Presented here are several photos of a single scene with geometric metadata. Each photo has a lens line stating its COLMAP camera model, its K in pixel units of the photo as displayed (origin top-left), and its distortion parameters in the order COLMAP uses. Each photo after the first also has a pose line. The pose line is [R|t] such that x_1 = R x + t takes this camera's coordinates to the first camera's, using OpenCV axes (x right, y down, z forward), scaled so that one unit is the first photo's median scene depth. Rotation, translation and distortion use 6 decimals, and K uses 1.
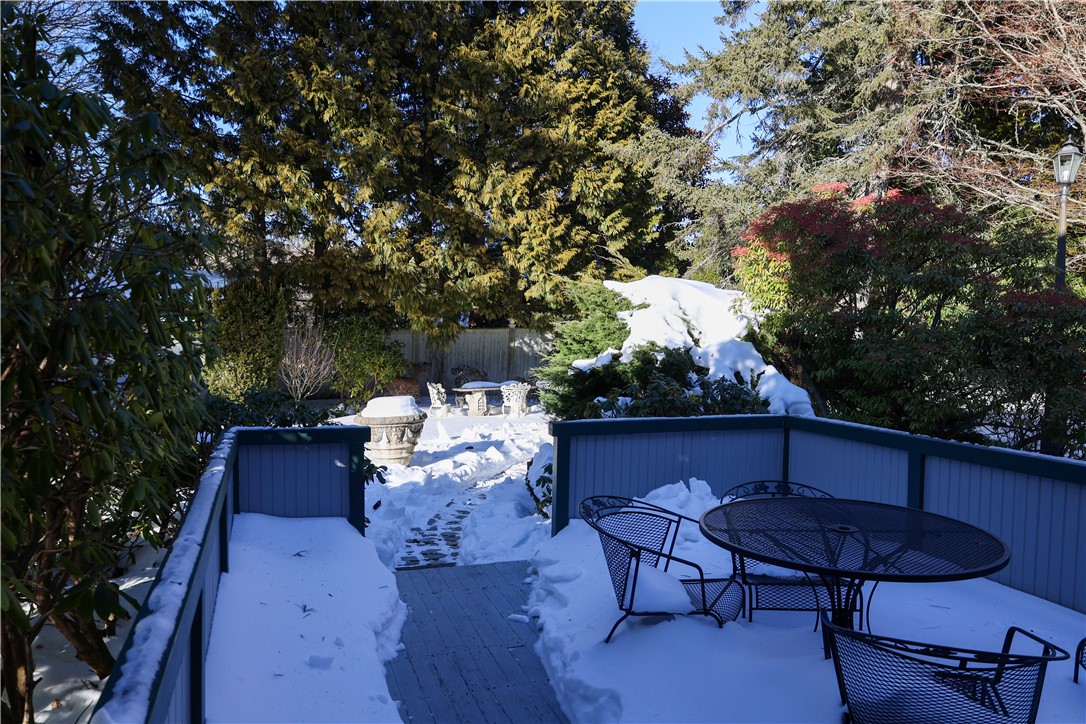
lens RADIAL K [[749.8, 0, 562.9], [0, 749.8, 359.5], [0, 0, 1]] dist [-0.002624, -0.002150]
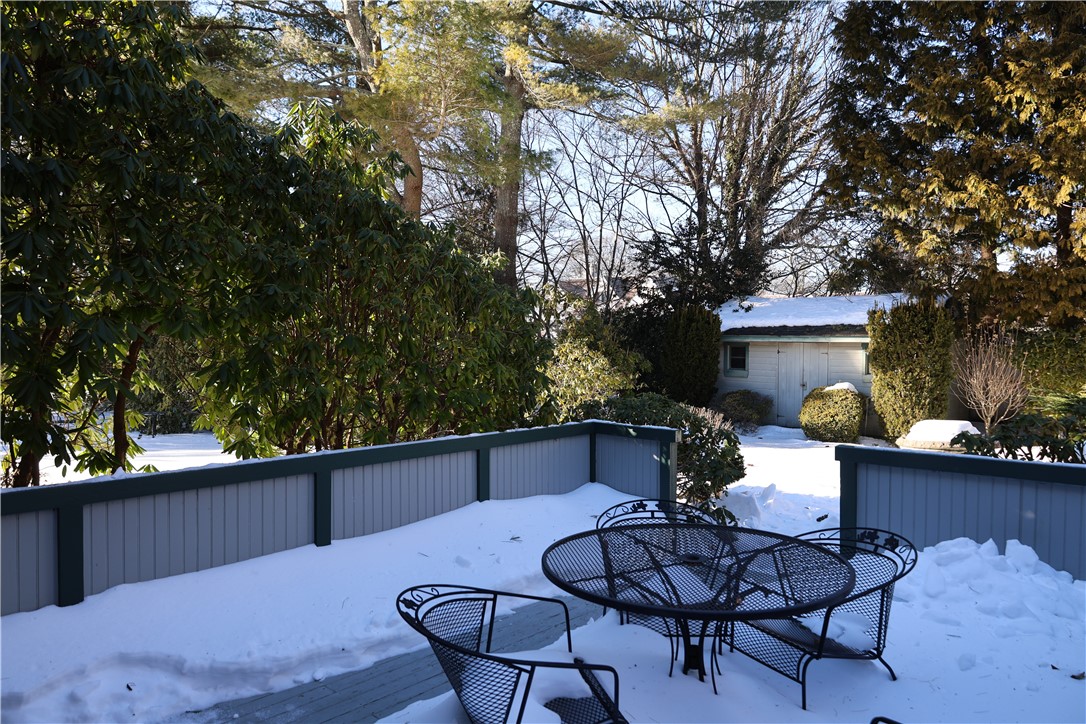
lens RADIAL K [[733.2, 0, 557.9], [0, 733.2, 359.6], [0, 0, 1]] dist [0.008289, -0.003689]
pose [[0.526227, 0.006734, -0.850317, 0.182177], [-0.030140, 0.999488, -0.010737, -0.000489], [0.849810, 0.031278, 0.526161, 0.070317]]
